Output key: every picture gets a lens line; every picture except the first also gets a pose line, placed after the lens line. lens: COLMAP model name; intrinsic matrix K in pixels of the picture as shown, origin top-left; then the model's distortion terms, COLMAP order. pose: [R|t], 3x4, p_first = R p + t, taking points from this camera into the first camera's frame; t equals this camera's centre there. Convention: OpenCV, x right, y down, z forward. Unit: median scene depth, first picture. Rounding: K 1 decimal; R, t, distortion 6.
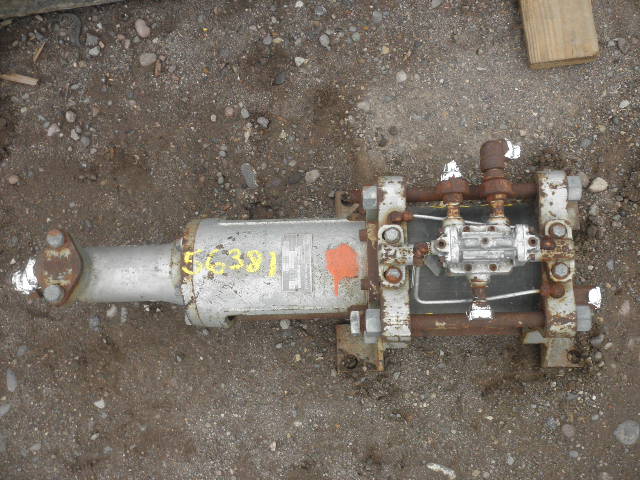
lens RADIAL K [[797.4, 0, 320.0], [0, 797.4, 240.0], [0, 0, 1]] dist [-0.024599, 0.039758]
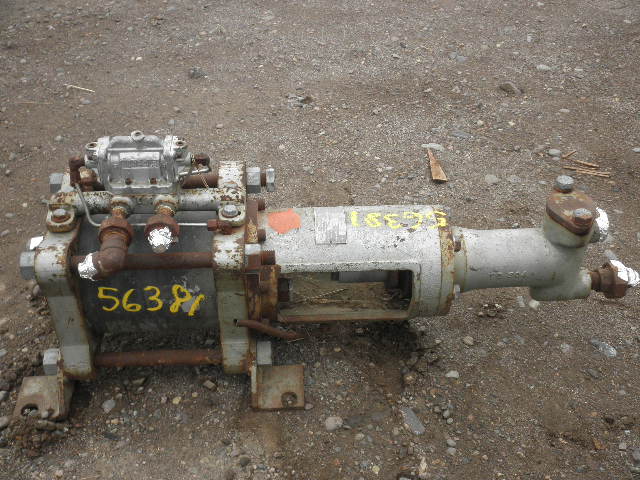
lens RADIAL K [[797.4, 0, 320.0], [0, 797.4, 240.0], [0, 0, 1]] dist [-0.024599, 0.039758]
pose [[-0.996108, 0.088090, 0.003001, -0.015652], [-0.039748, -0.479329, 0.876735, -0.731525], [0.078670, 0.873203, 0.480965, 0.472822]]
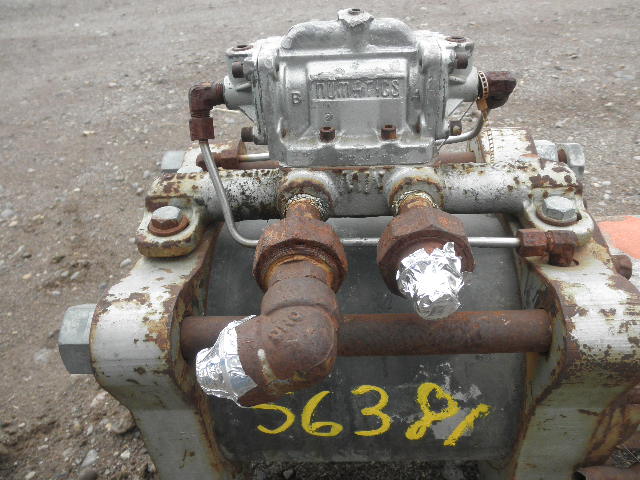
lens RADIAL K [[527.3, 0, 320.0], [0, 527.3, 240.0], [0, 0, 1]] dist [-0.138935, 0.133624]
pose [[-0.989840, 0.086682, 0.112705, 0.152134], [0.065161, -0.427974, 0.901439, -0.216575], [0.126373, 0.899625, 0.417977, 0.734739]]
